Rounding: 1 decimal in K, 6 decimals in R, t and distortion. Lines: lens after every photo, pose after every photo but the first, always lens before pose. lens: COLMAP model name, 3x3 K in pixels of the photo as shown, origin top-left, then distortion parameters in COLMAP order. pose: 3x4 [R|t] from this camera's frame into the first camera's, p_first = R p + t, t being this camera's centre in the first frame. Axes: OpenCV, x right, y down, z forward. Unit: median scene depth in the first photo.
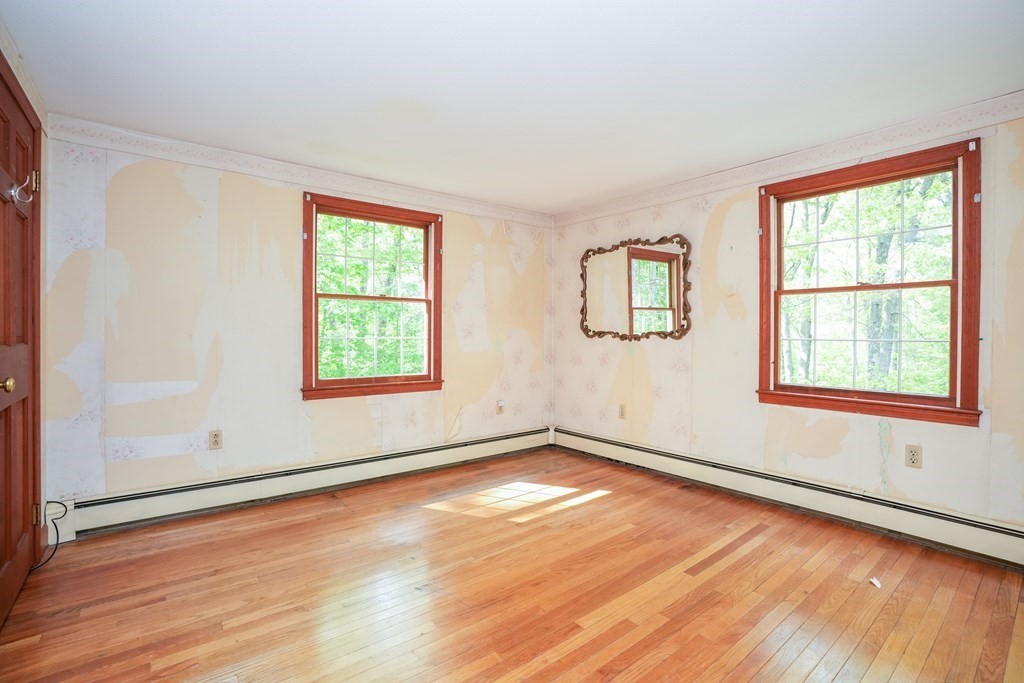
lens RADIAL K [[463.2, 0, 516.3], [0, 463.2, 338.3], [0, 0, 1]] dist [-0.000965, 0.000522]
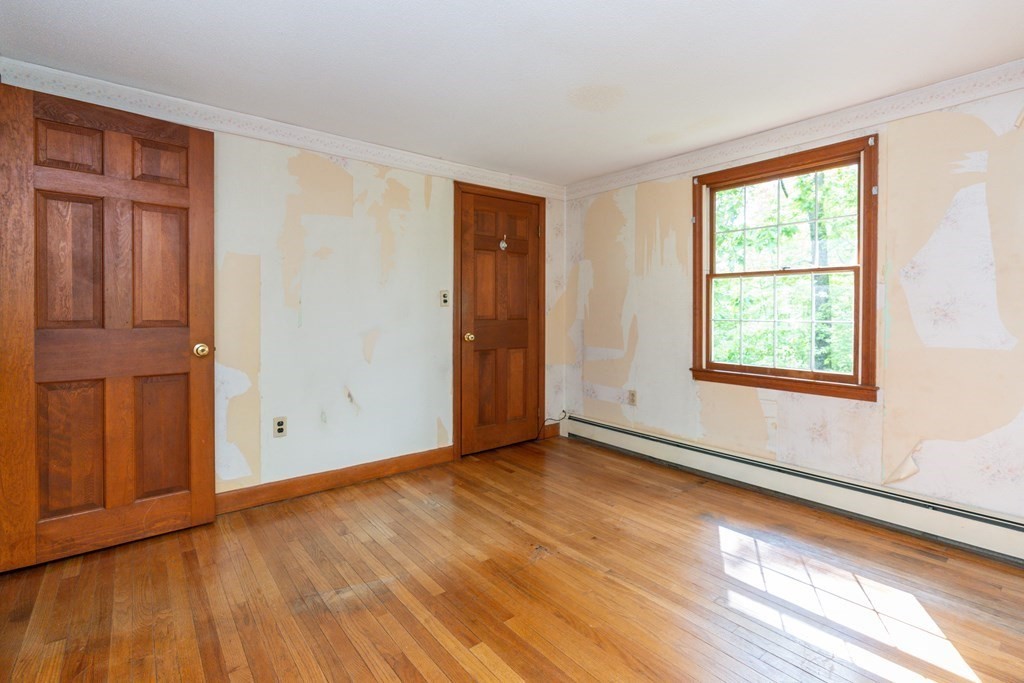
lens RADIAL K [[463.9, 0, 514.6], [0, 463.9, 317.7], [0, 0, 1]] dist [-0.002429, 0.000089]
pose [[0.056214, 0.009203, -0.998376, 0.540679], [-0.015697, 0.999842, 0.008333, -0.006176], [0.998295, 0.015203, 0.056349, 0.539917]]
